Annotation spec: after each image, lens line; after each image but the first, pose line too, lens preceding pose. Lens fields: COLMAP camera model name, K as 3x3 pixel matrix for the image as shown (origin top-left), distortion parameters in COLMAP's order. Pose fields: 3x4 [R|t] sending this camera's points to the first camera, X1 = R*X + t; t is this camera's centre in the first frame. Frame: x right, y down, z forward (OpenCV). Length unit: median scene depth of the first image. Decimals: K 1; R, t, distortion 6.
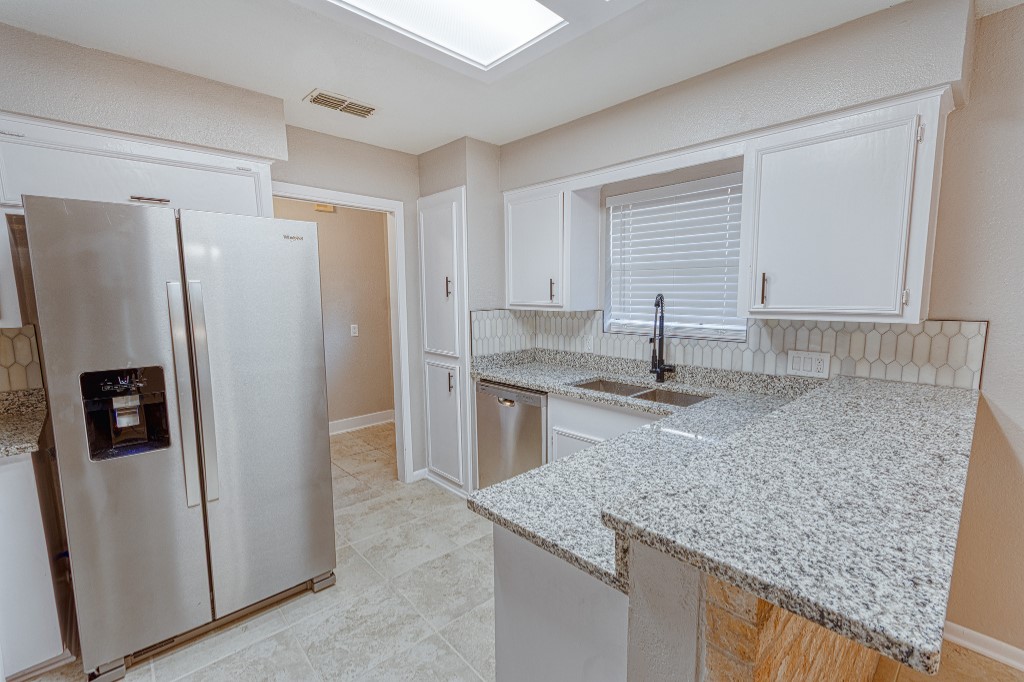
lens RADIAL K [[448.2, 0, 511.9], [0, 448.2, 345.7], [0, 0, 1]] dist [0.004341, -0.000177]
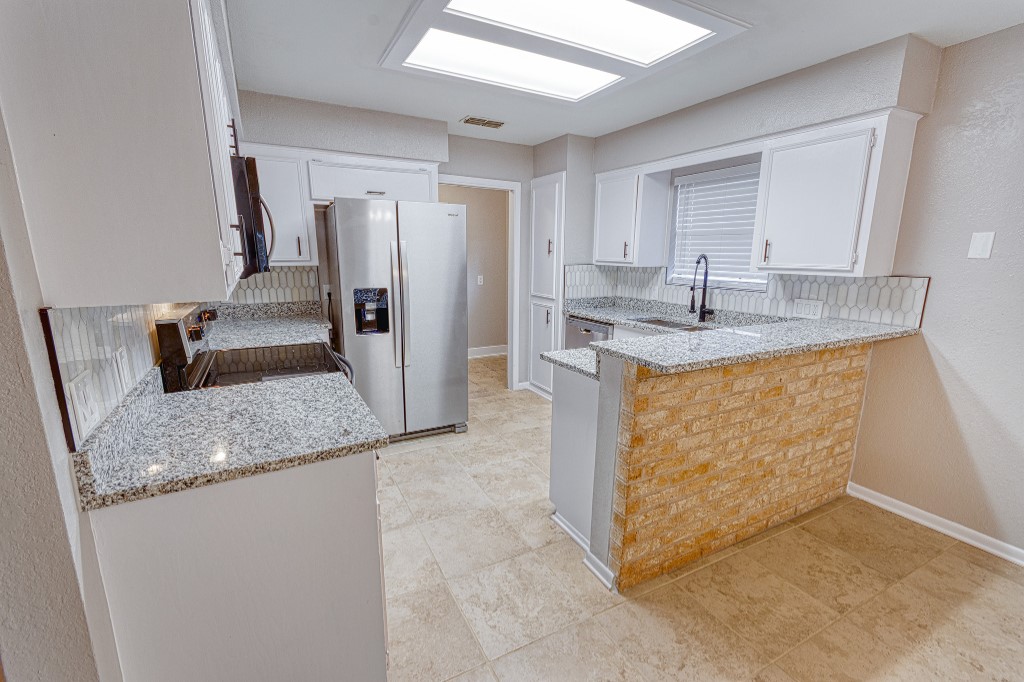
lens RADIAL K [[448.2, 0, 511.9], [0, 448.2, 345.7], [0, 0, 1]] dist [0.004341, -0.000177]
pose [[0.966826, 0.068680, -0.246031, 0.119982], [-0.047342, 0.994667, 0.091627, 0.056840], [0.251012, -0.076940, 0.964921, -0.429026]]
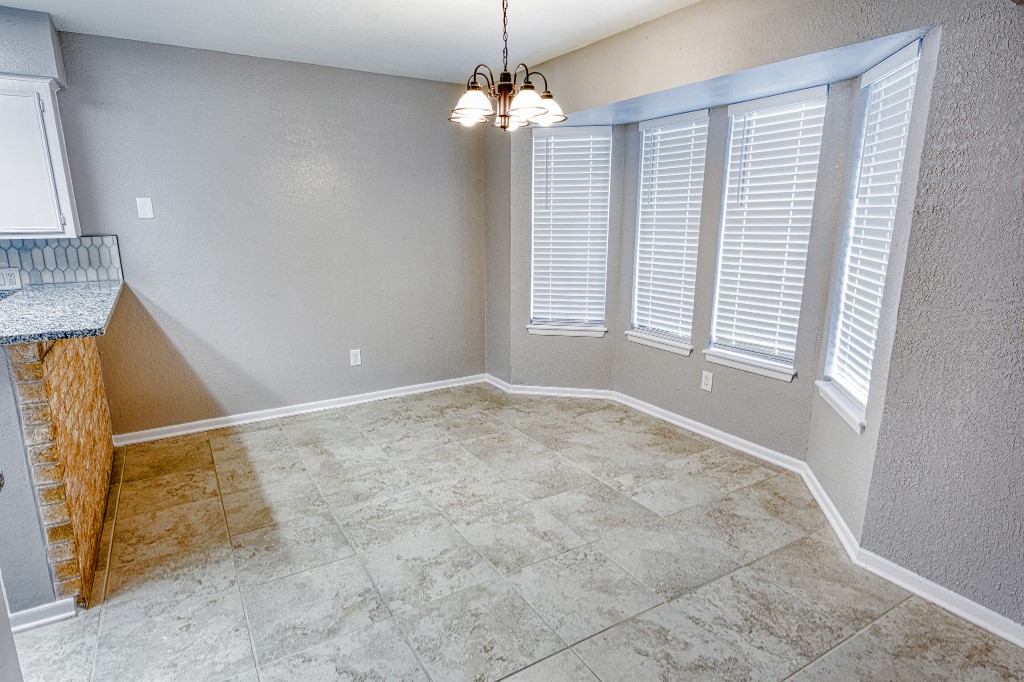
lens RADIAL K [[565.6, 0, 510.0], [0, 565.6, 348.7], [0, 0, 1]] dist [-0.000100, -0.001014]
pose [[0.195359, -0.215363, 0.956794, -0.438516], [0.119834, 0.973523, 0.194660, 0.073922], [-0.973383, 0.076628, 0.215994, -0.495521]]
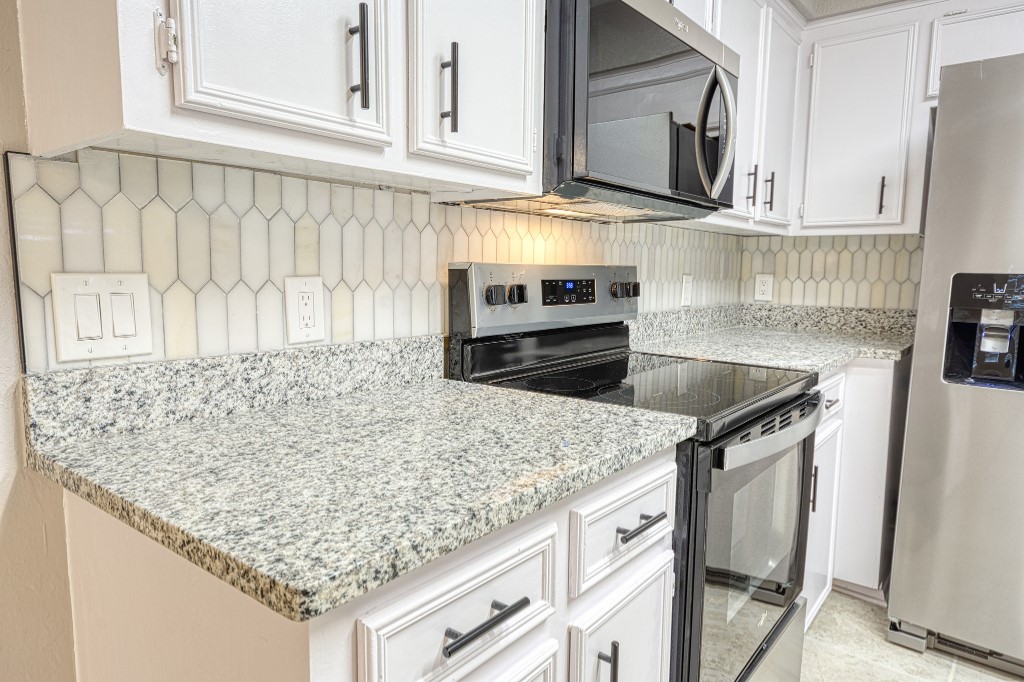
lens RADIAL K [[643.8, 0, 509.1], [0, 643.8, 344.5], [0, 0, 1]] dist [0.002600, -0.001293]
pose [[0.136662, 0.131999, -0.981784, 0.072444], [-0.137177, 0.984056, 0.113210, 0.100004], [0.981074, 0.119207, 0.152591, 0.012226]]
